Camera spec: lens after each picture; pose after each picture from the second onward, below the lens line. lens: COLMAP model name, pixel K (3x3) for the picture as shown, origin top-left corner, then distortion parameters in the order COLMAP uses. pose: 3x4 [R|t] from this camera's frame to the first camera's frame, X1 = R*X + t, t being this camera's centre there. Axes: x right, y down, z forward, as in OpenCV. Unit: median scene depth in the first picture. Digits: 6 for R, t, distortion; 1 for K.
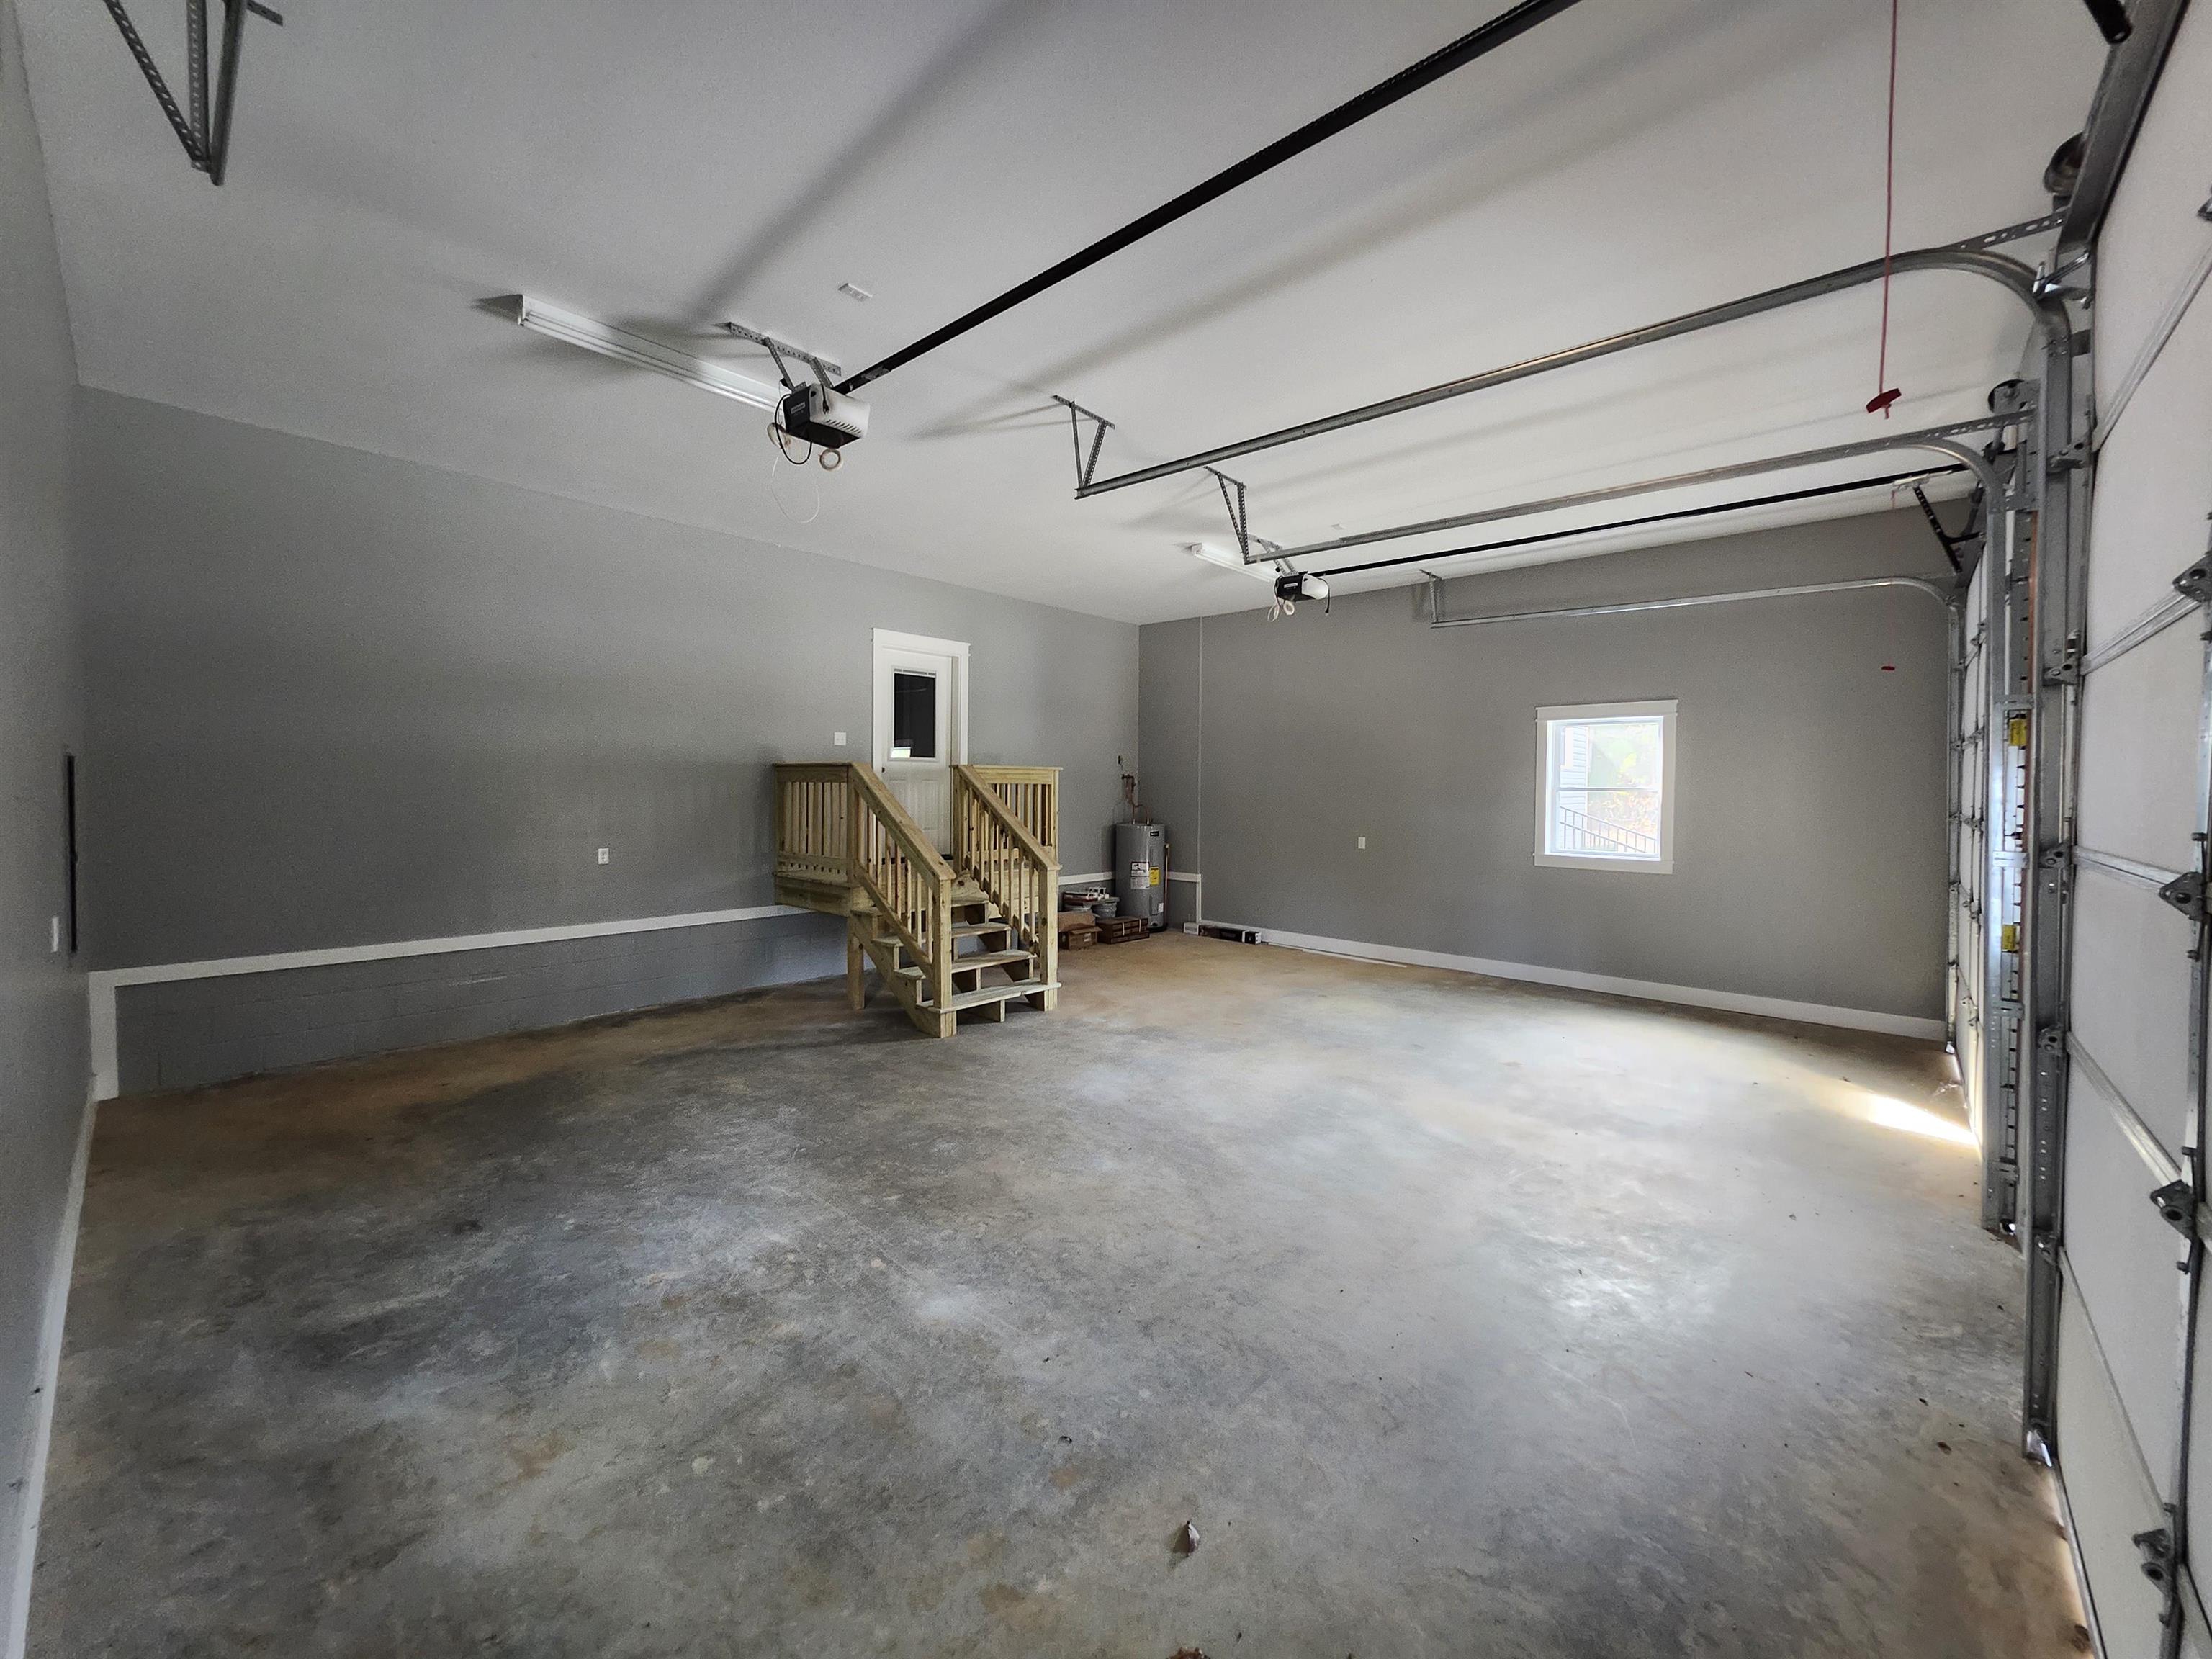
lens RADIAL K [[872.2, 0, 1118.4], [0, 872.2, 819.2], [0, 0, 1]] dist [-0.002775, -0.000602]
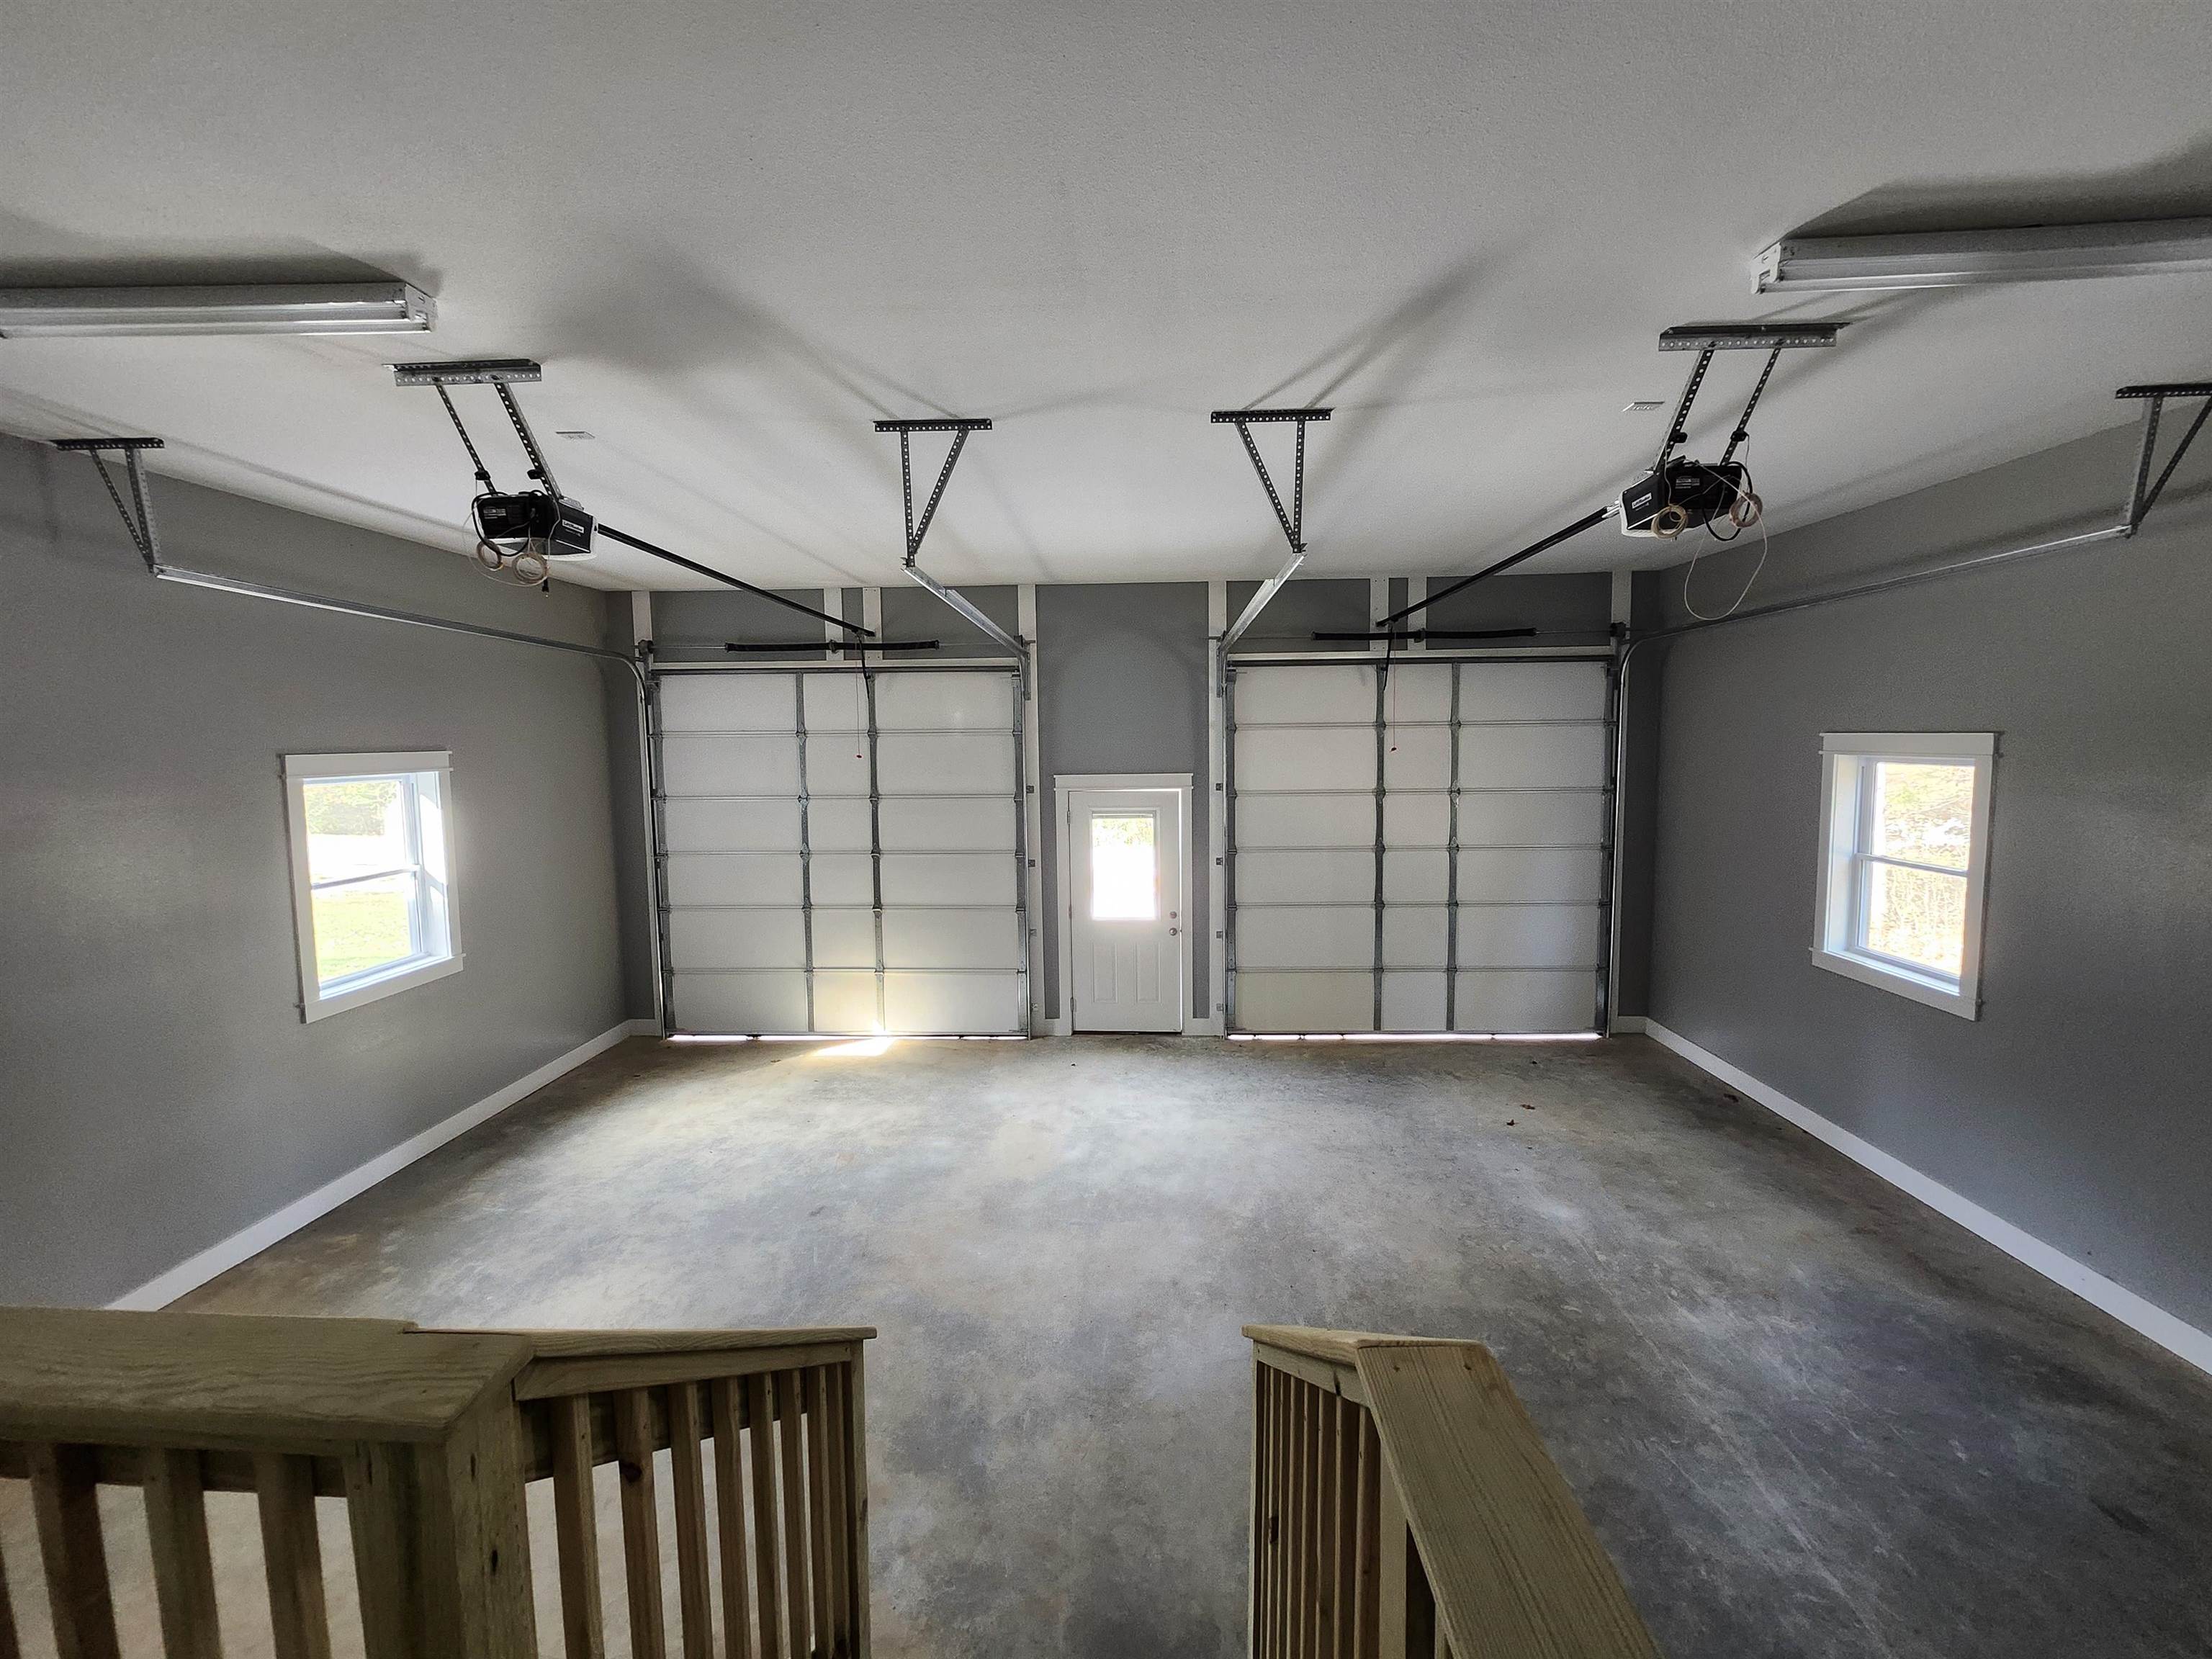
lens RADIAL K [[872.2, 0, 1109.4], [0, 872.2, 810.6], [0, 0, 1]] dist [-0.002775, -0.000602]
pose [[-0.639469, -0.068650, 0.765745, -0.717716], [0.035057, 0.992366, 0.118242, -0.328619], [-0.768017, 0.102457, -0.632181, 2.191816]]
